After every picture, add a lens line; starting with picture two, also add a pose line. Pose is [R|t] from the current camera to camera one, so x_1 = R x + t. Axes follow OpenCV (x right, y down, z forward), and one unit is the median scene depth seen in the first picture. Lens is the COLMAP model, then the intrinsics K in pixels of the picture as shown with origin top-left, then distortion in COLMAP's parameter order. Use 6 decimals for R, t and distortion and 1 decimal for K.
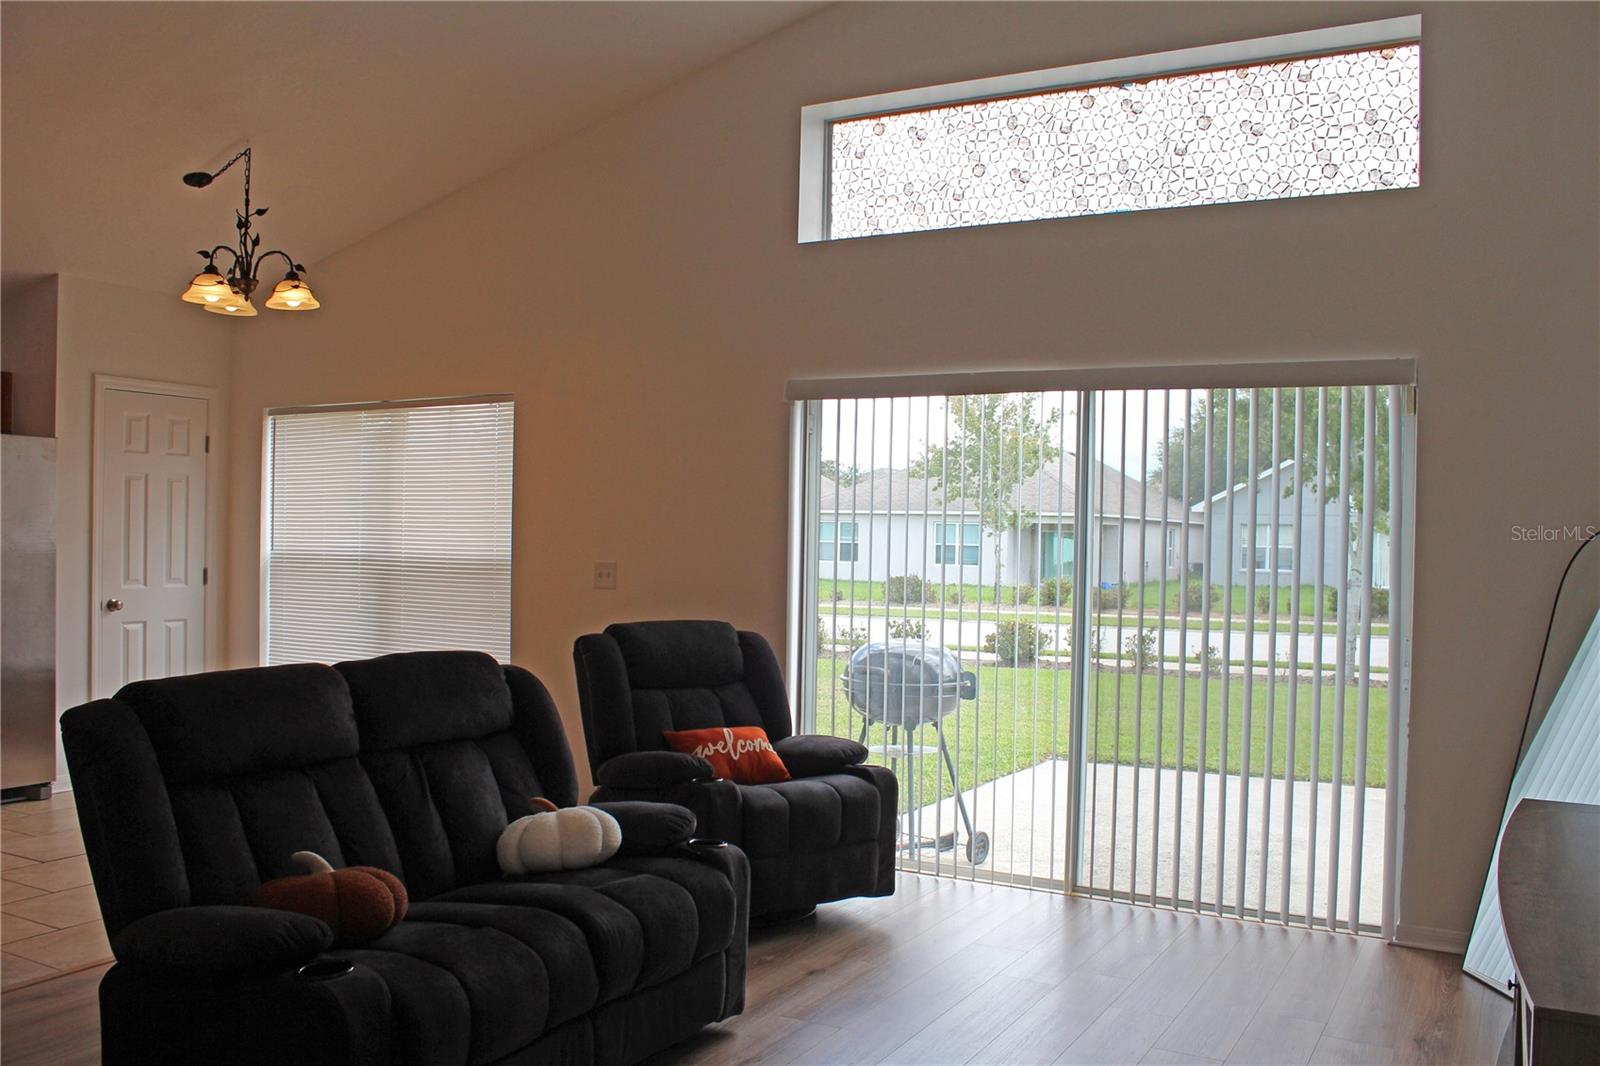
lens RADIAL K [[1319.7, 0, 810.9], [0, 1319.7, 548.3], [0, 0, 1]] dist [-0.173849, 0.144293]
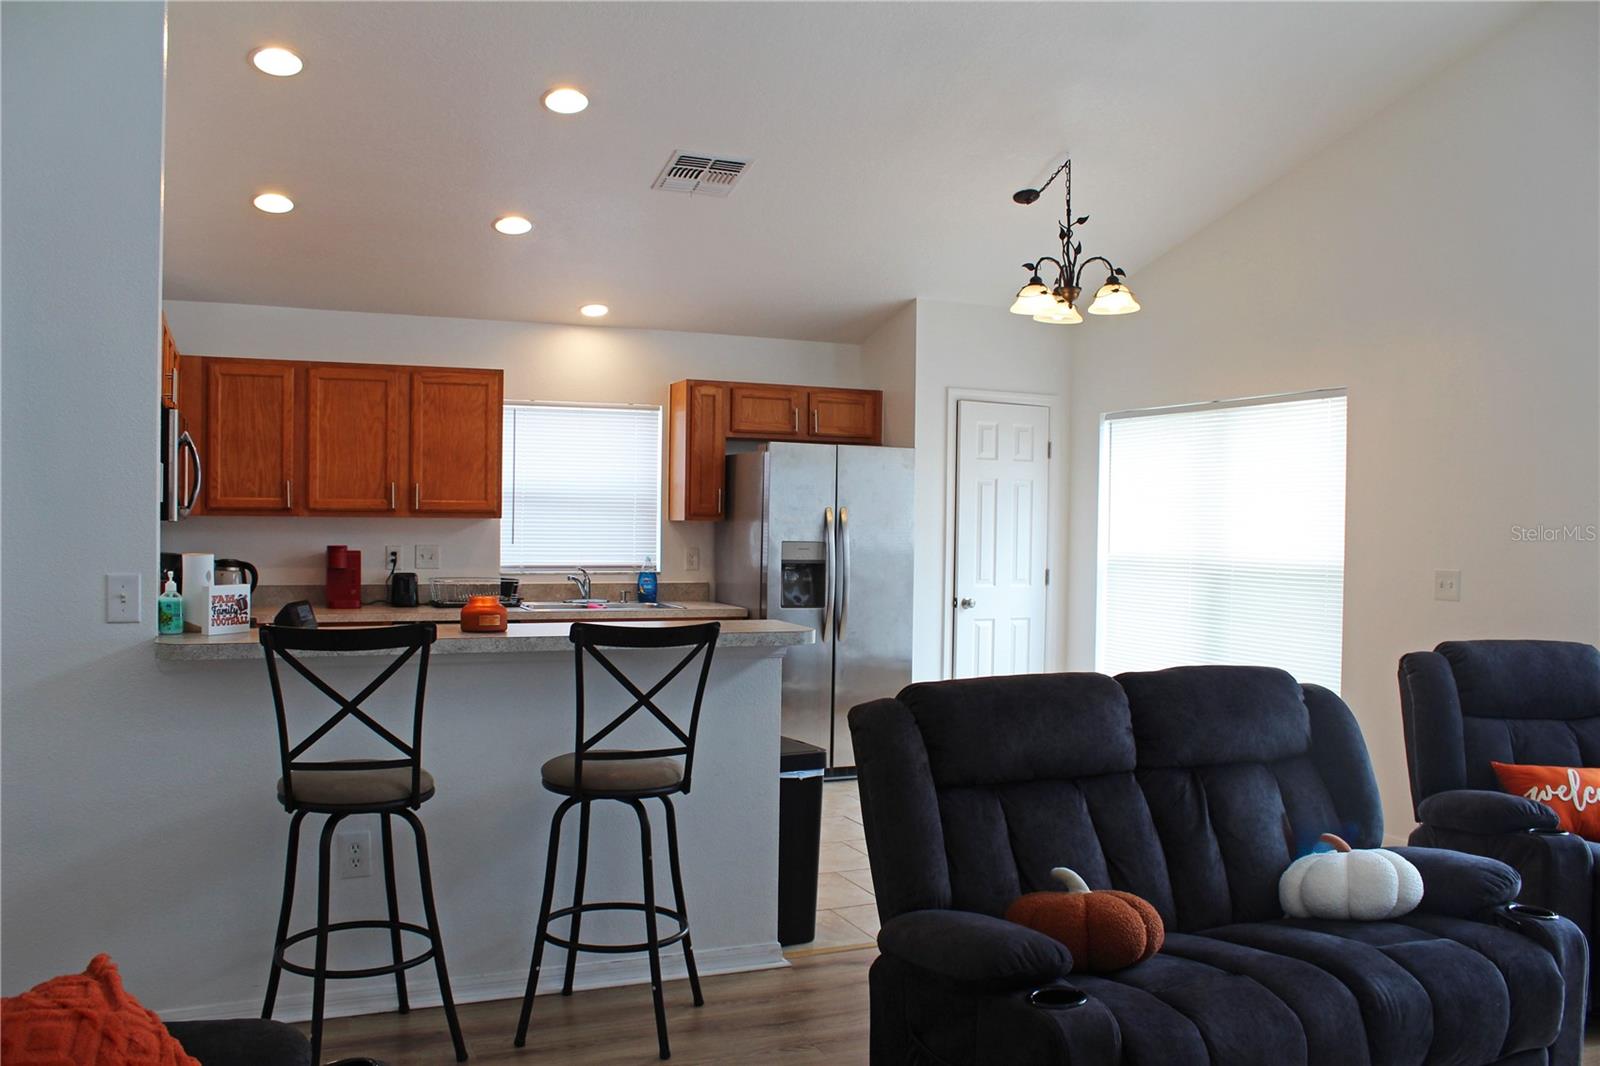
lens RADIAL K [[1319.7, 0, 810.9], [0, 1319.7, 548.3], [0, 0, 1]] dist [-0.173849, 0.144293]
pose [[0.799459, 0.007659, -0.600672, 0.033885], [-0.008378, 0.999964, 0.001599, -0.004451], [0.600662, 0.003754, 0.799494, 0.079829]]
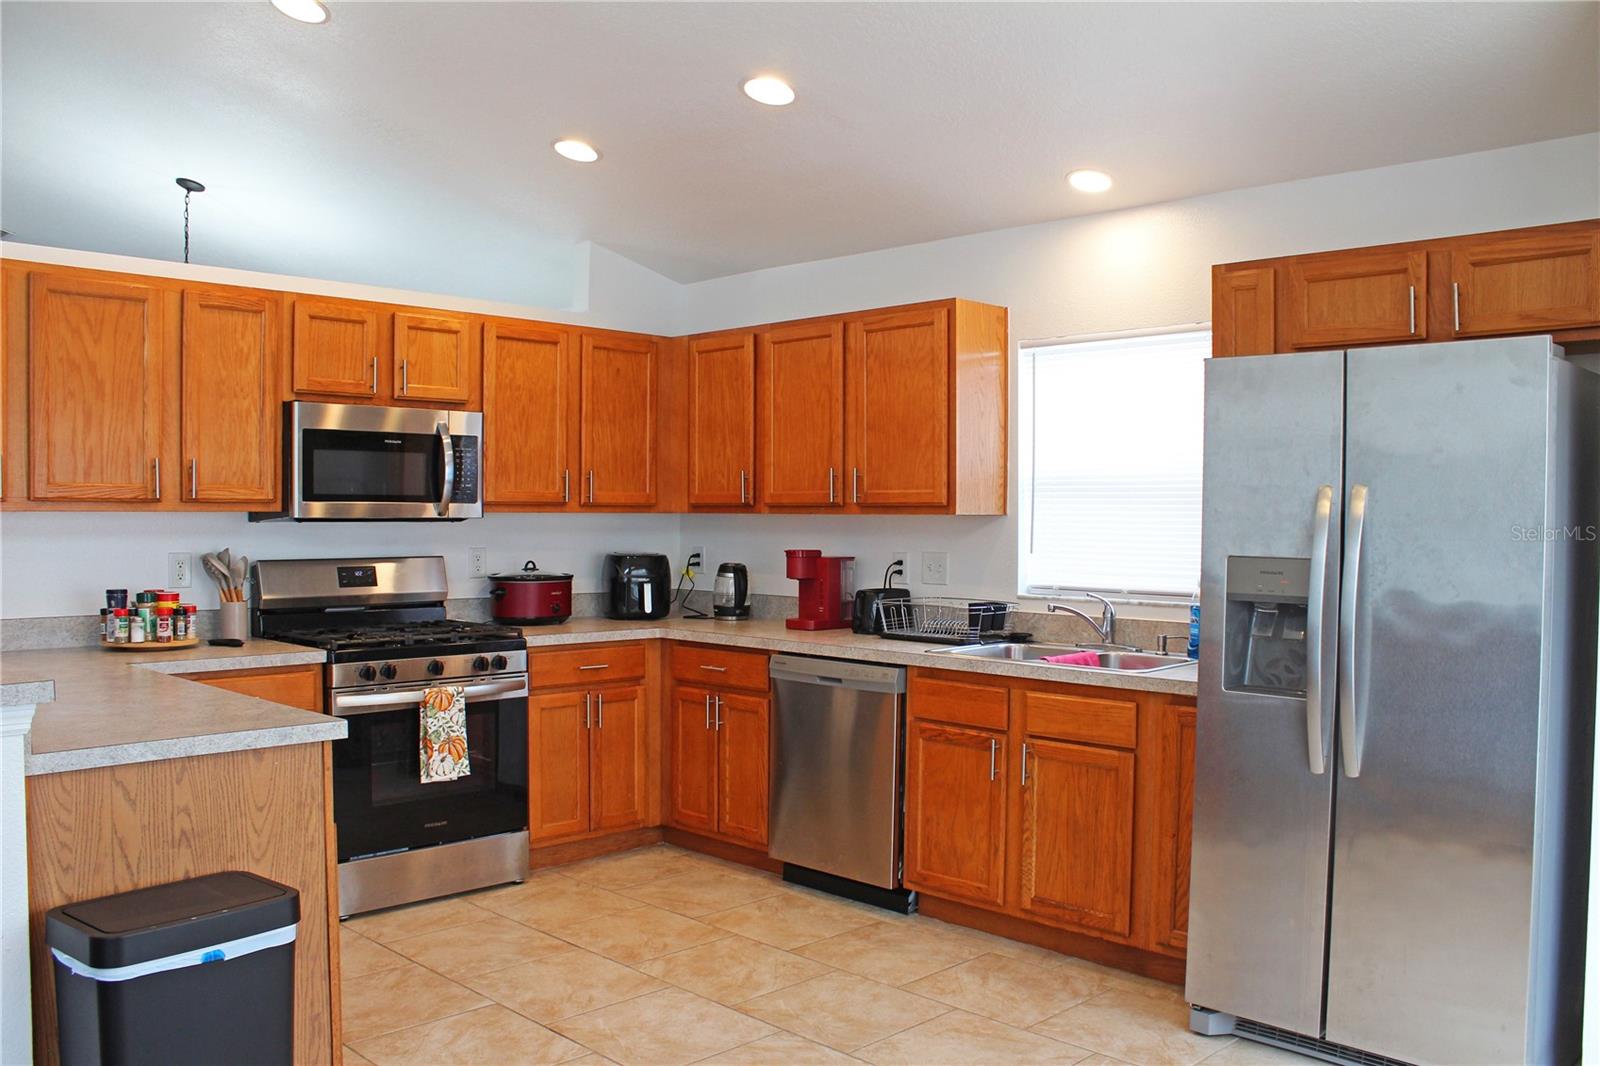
lens RADIAL K [[1319.7, 0, 810.9], [0, 1319.7, 548.3], [0, 0, 1]] dist [-0.173849, 0.144293]
pose [[-0.251332, 0.008130, -0.967867, -0.068457], [-0.023564, 0.999617, 0.014516, -0.014223], [0.967614, 0.026455, -0.251044, 0.825803]]
